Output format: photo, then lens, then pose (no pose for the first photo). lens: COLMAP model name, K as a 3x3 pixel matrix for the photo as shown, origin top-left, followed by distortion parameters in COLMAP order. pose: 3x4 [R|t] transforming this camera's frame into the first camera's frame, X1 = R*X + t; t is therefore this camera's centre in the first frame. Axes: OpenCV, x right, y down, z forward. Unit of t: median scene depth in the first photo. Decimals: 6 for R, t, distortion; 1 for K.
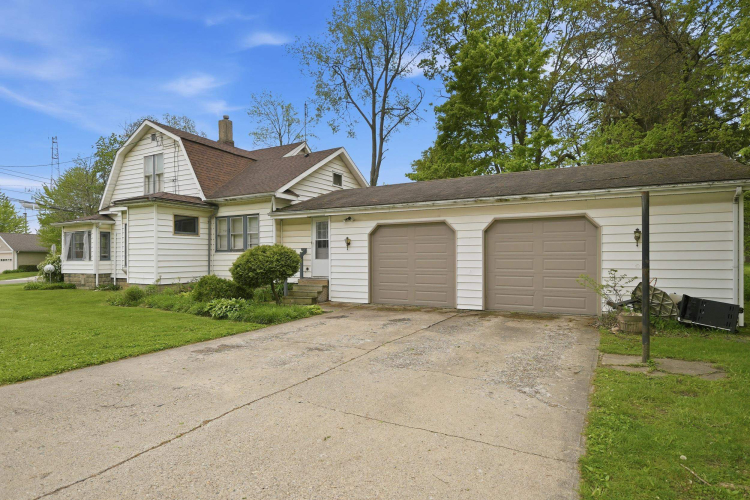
lens RADIAL K [[437.5, 0, 373.8], [0, 437.5, 260.4], [0, 0, 1]] dist [0.001832, 0.000273]
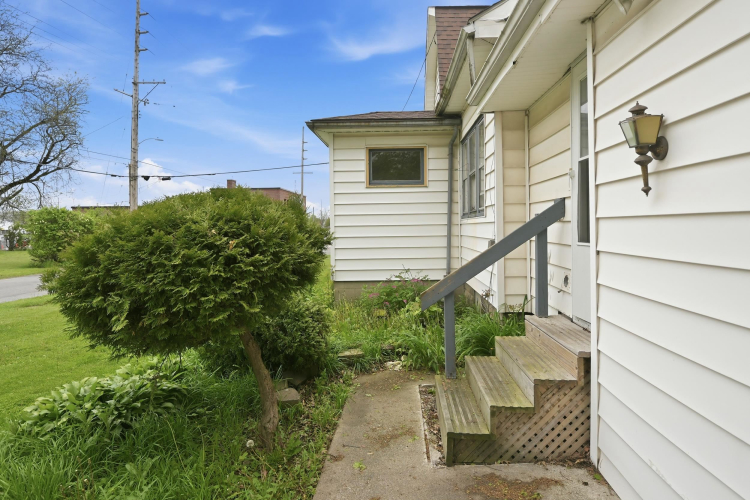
lens RADIAL K [[453.7, 0, 375.7], [0, 453.7, 229.4], [0, 0, 1]] dist [0.000738, 0.000029]
pose [[0.445802, 0.001431, -0.895130, 0.028989], [0.011329, 0.999910, 0.007241, -0.011544], [0.895060, -0.013369, 0.445745, 0.707442]]
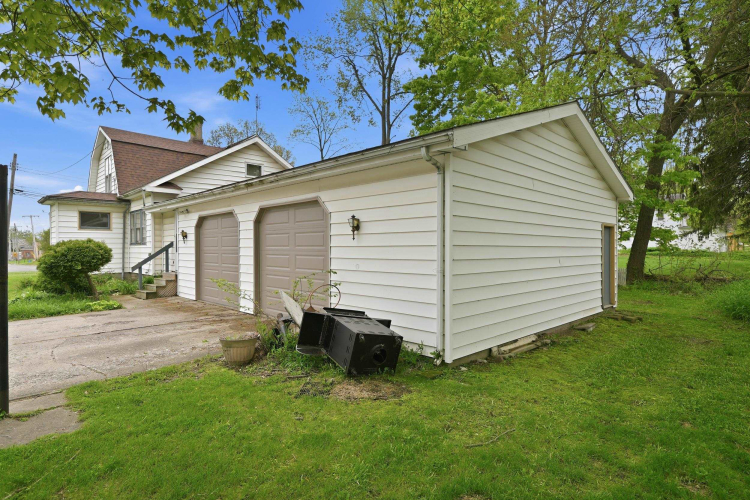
lens RADIAL K [[413.6, 0, 375.0], [0, 413.6, 250.0], [0, 0, 1]] dist [-0.000860, -0.000325]
pose [[0.958485, -0.002546, -0.285132, 0.498883], [0.004928, 0.999959, 0.007637, -0.012060], [0.285101, -0.008726, 0.958458, 0.207256]]
